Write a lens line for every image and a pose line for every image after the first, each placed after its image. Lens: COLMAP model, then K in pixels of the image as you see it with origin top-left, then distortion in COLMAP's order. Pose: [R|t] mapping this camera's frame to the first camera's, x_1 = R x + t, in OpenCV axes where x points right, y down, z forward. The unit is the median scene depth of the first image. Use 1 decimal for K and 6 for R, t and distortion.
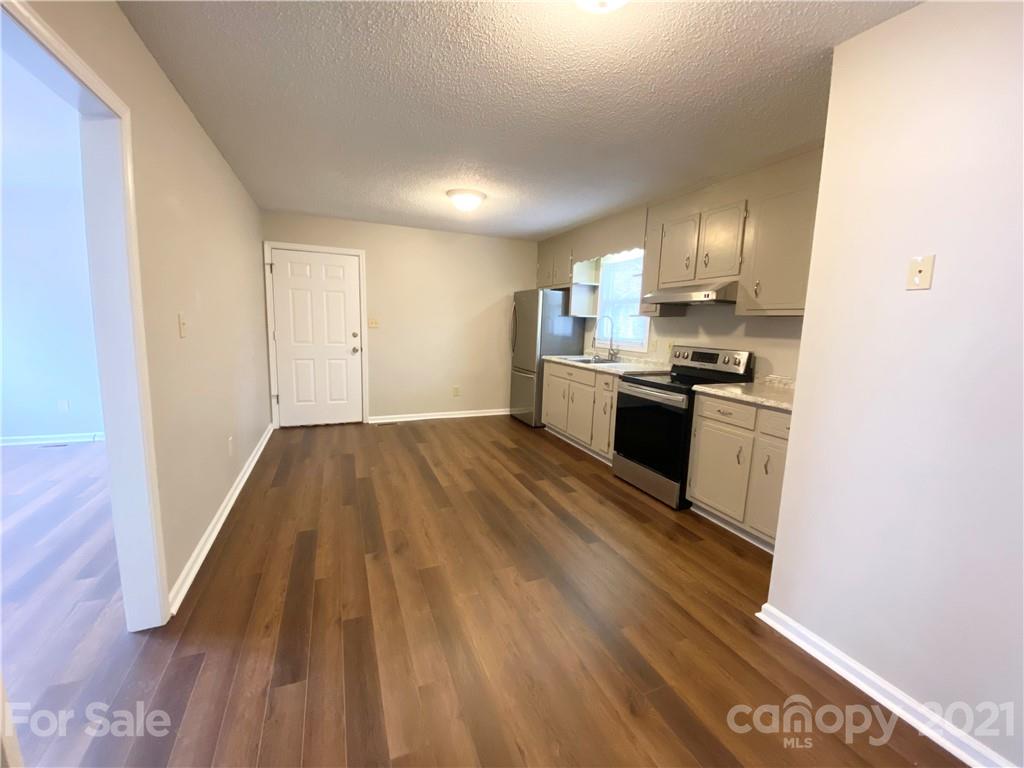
lens RADIAL K [[419.3, 0, 512.0], [0, 419.3, 384.0], [0, 0, 1]] dist [0.031201, -0.027430]
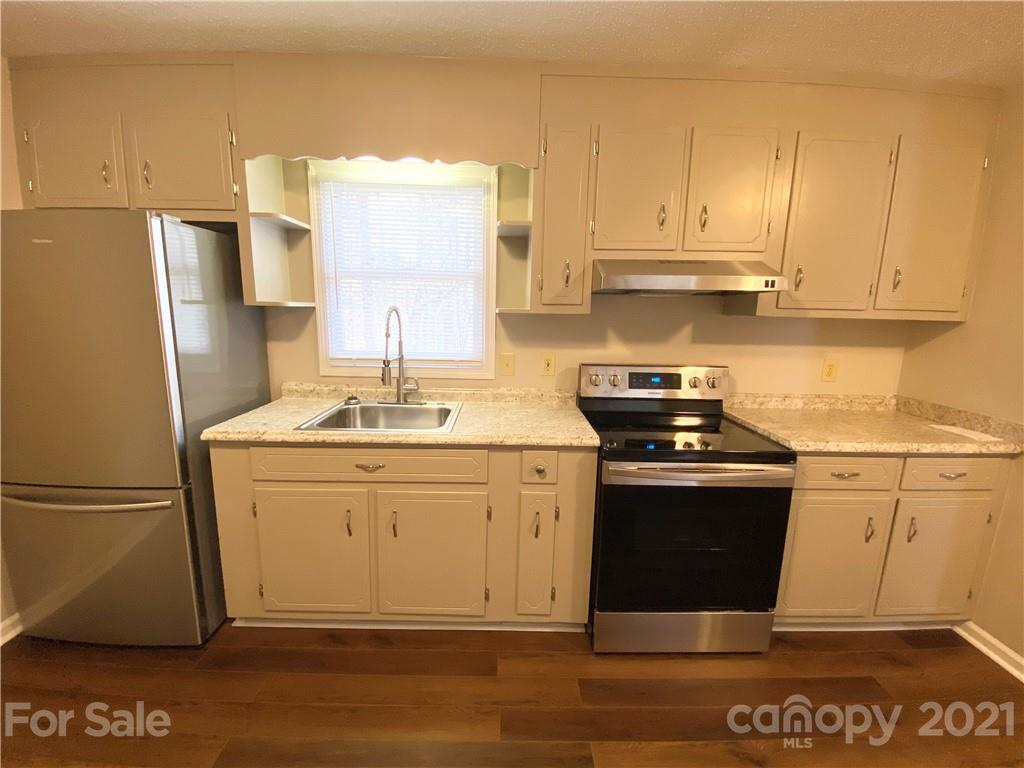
lens RADIAL K [[419.3, 0, 512.0], [0, 419.3, 384.0], [0, 0, 1]] dist [0.031201, -0.027430]
pose [[0.366137, -0.190262, 0.910903, -0.190911], [0.125312, 0.980040, 0.154334, -0.186078], [-0.922085, 0.057640, 0.382670, 0.992073]]
